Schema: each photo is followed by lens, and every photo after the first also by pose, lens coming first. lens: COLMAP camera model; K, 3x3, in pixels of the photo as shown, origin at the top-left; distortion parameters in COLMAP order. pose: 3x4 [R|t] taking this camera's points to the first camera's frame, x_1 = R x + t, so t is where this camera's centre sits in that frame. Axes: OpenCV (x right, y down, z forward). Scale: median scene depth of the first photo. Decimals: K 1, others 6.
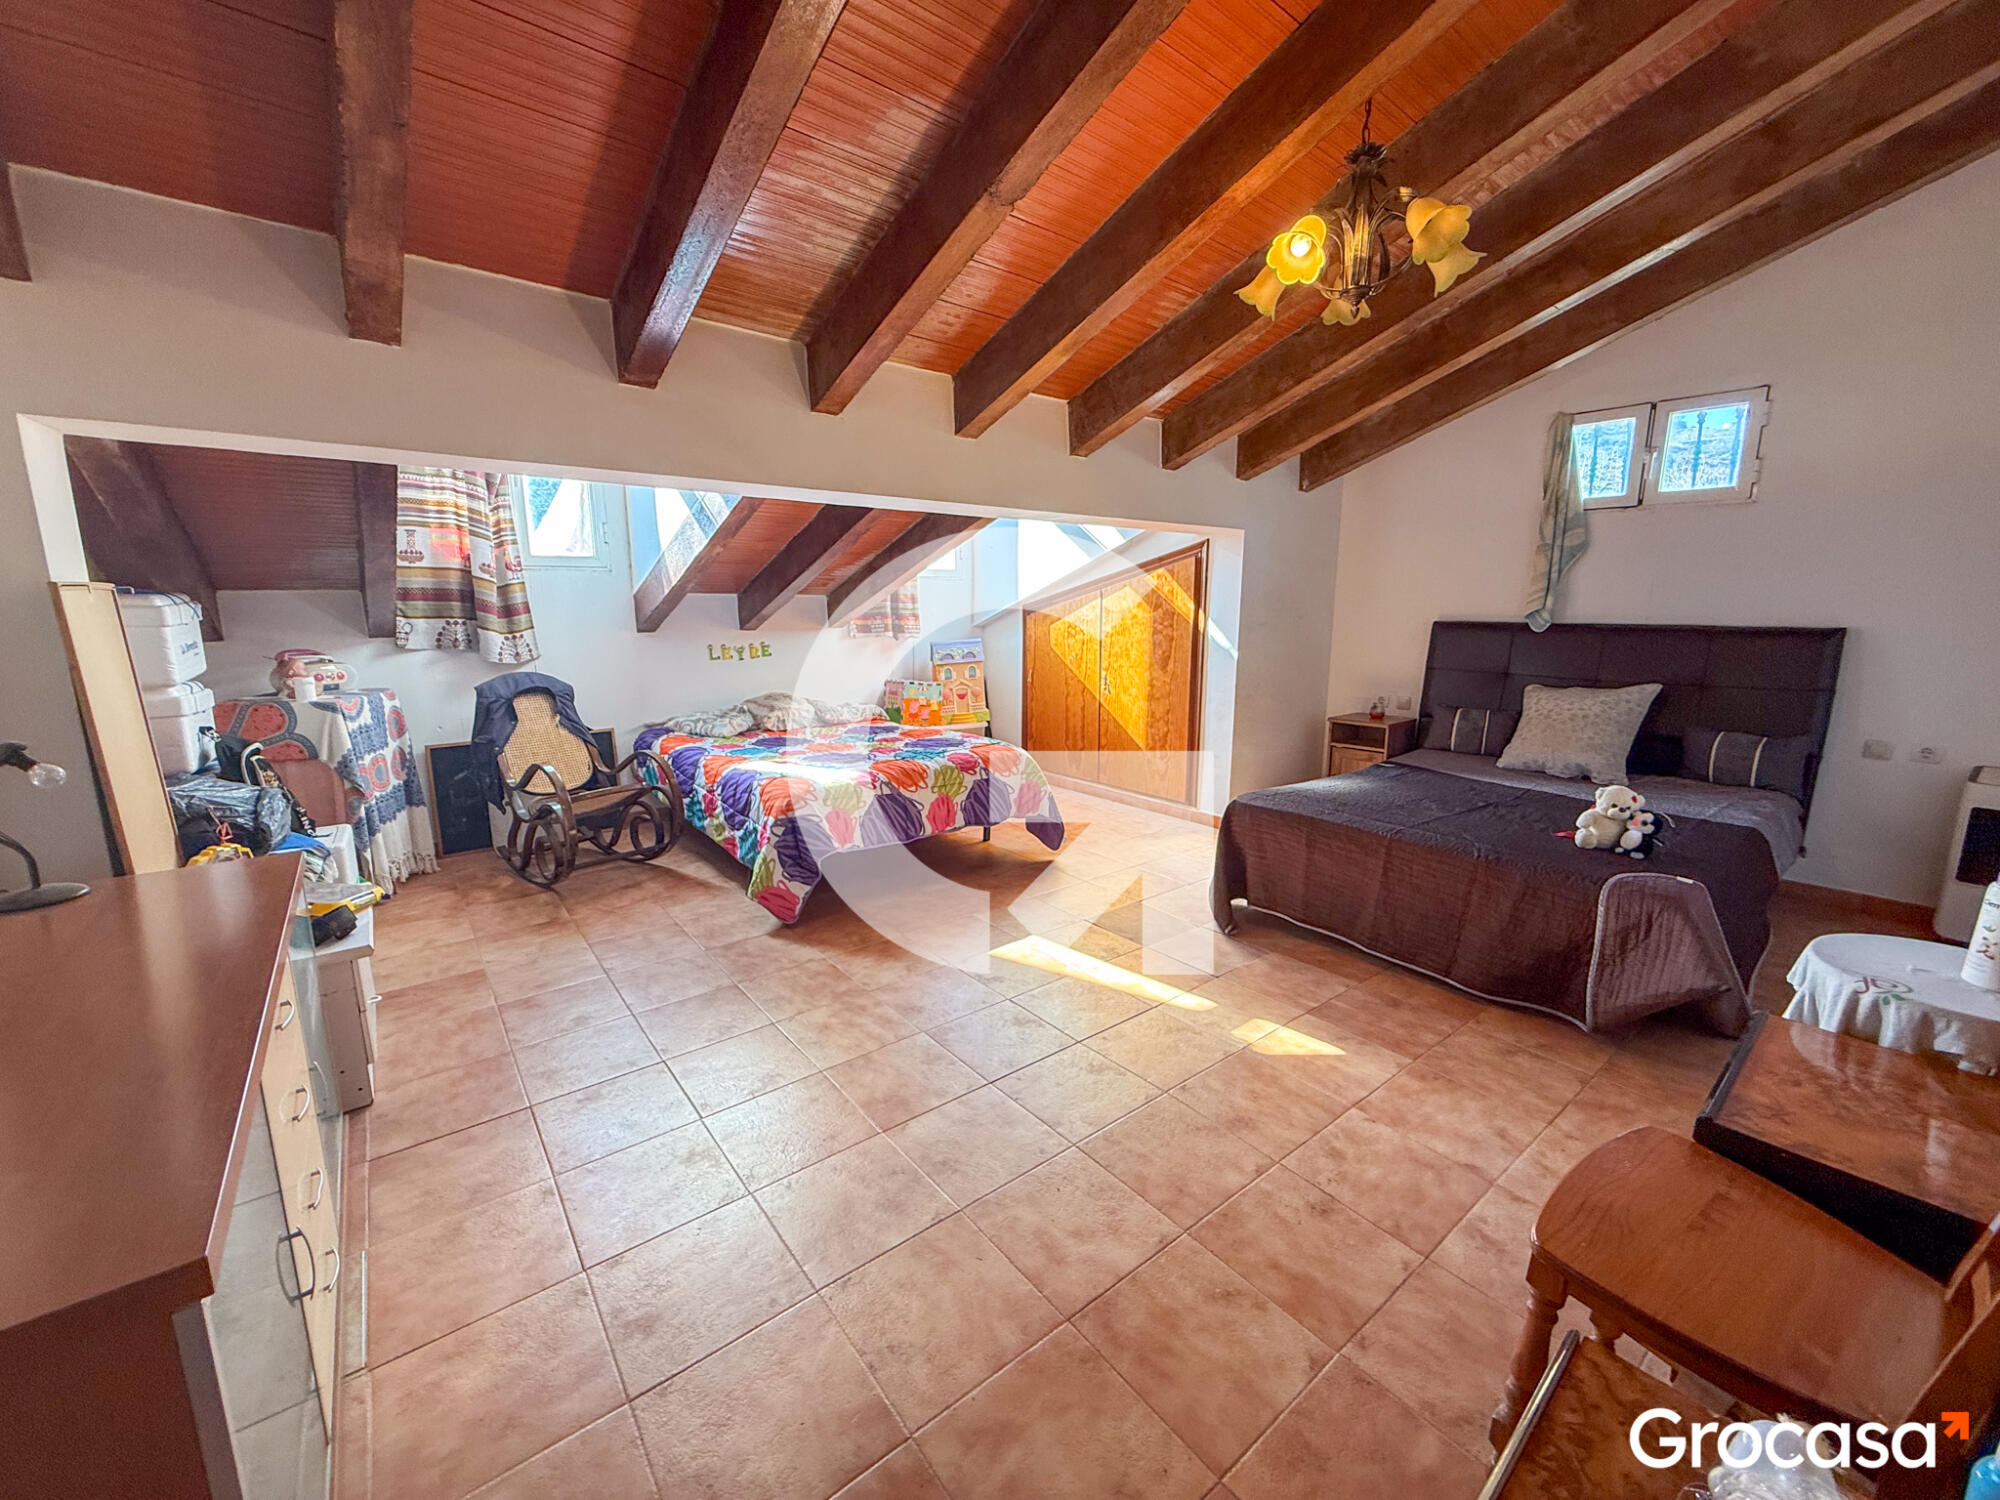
lens RADIAL K [[796.4, 0, 997.4], [0, 796.4, 749.8], [0, 0, 1]] dist [0.000209, -0.000094]
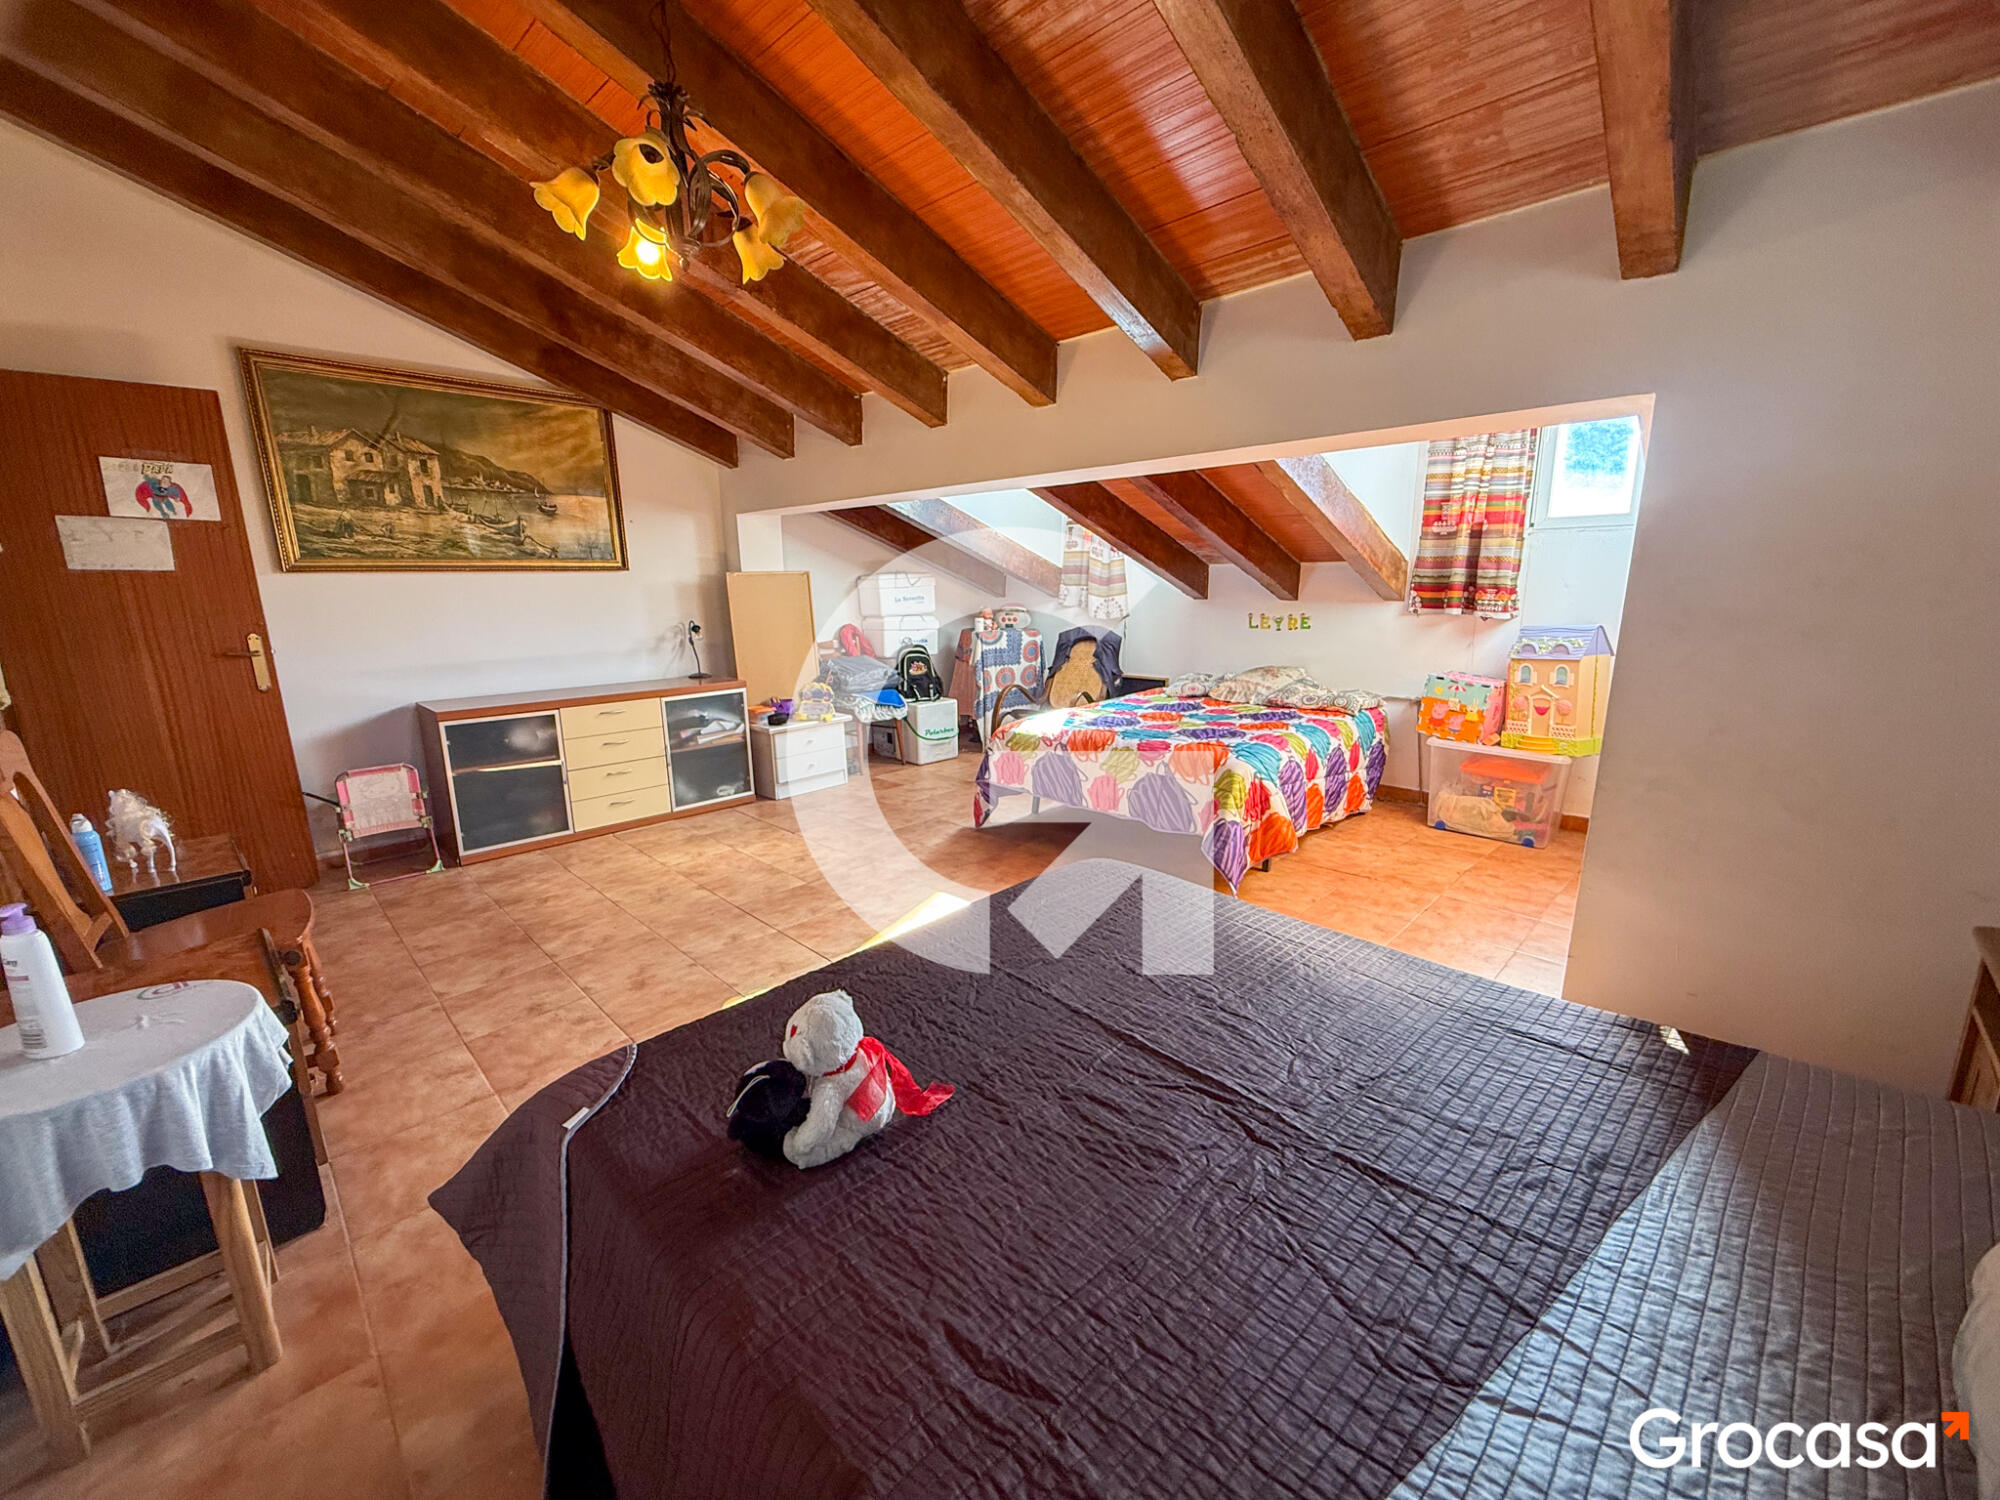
lens RADIAL K [[800.6, 0, 1003.2], [0, 800.6, 752.6], [0, 0, 1]] dist [-0.001558, -0.000330]
pose [[0.119079, 0.210921, -0.970223, 0.921680], [-0.165939, 0.967660, 0.189997, -0.143511], [0.978920, 0.138373, 0.150228, 0.787250]]
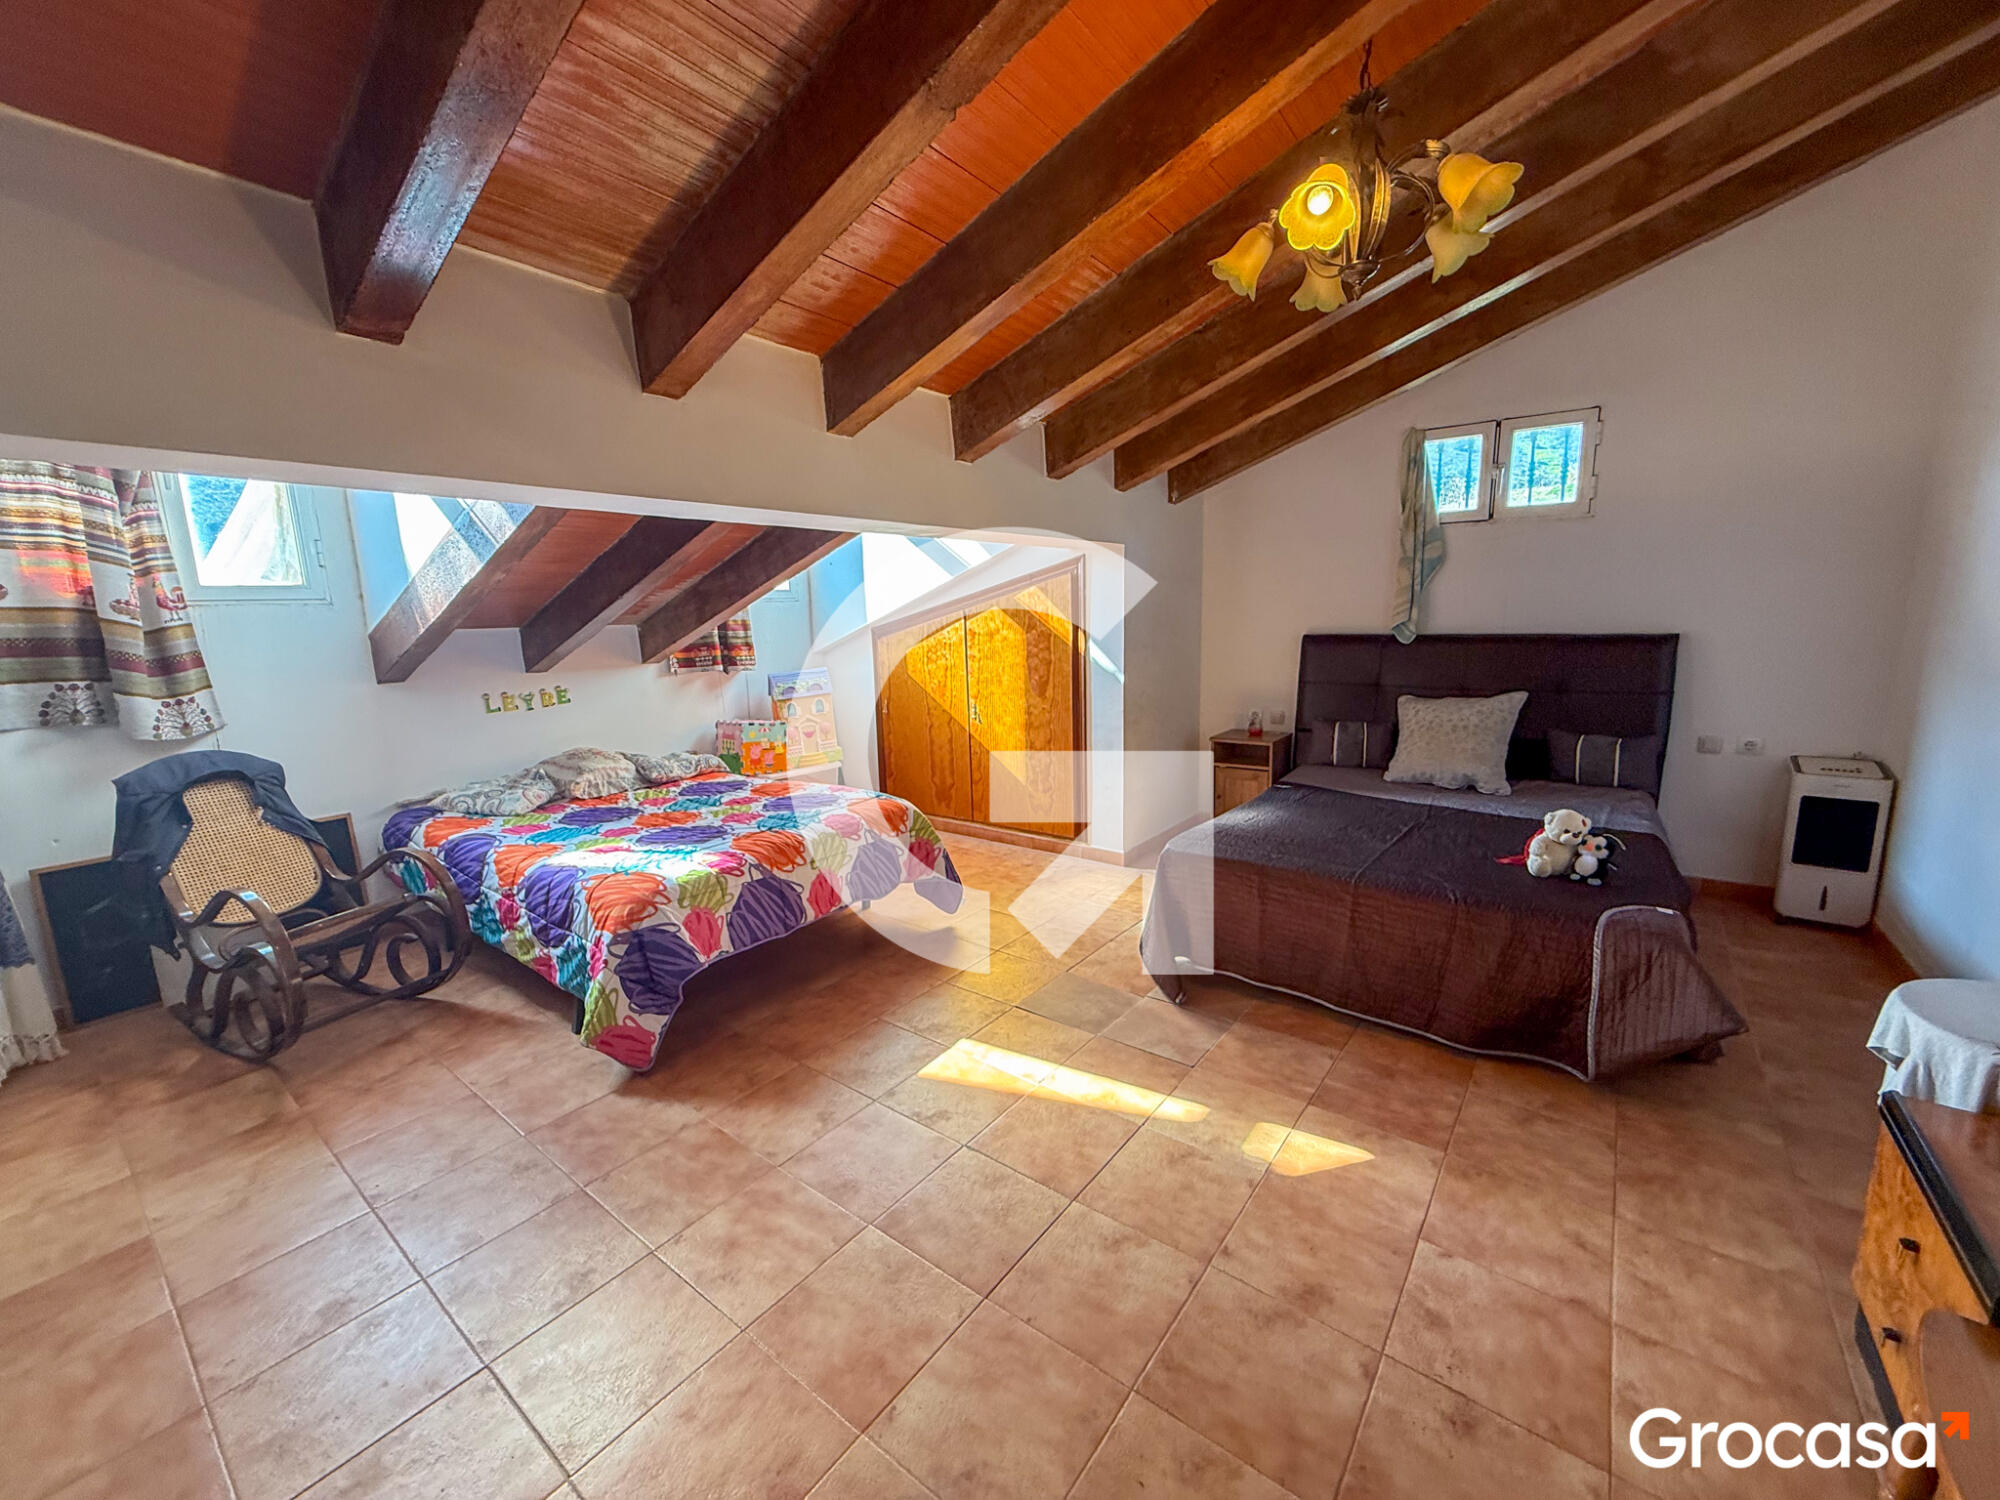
lens RADIAL K [[796.4, 0, 997.4], [0, 796.4, 749.8], [0, 0, 1]] dist [0.000209, -0.000094]
pose [[0.968801, -0.067112, 0.238579, -0.090721], [0.069685, 0.997566, -0.002358, -0.056824], [-0.237841, 0.018910, 0.971120, 0.171971]]
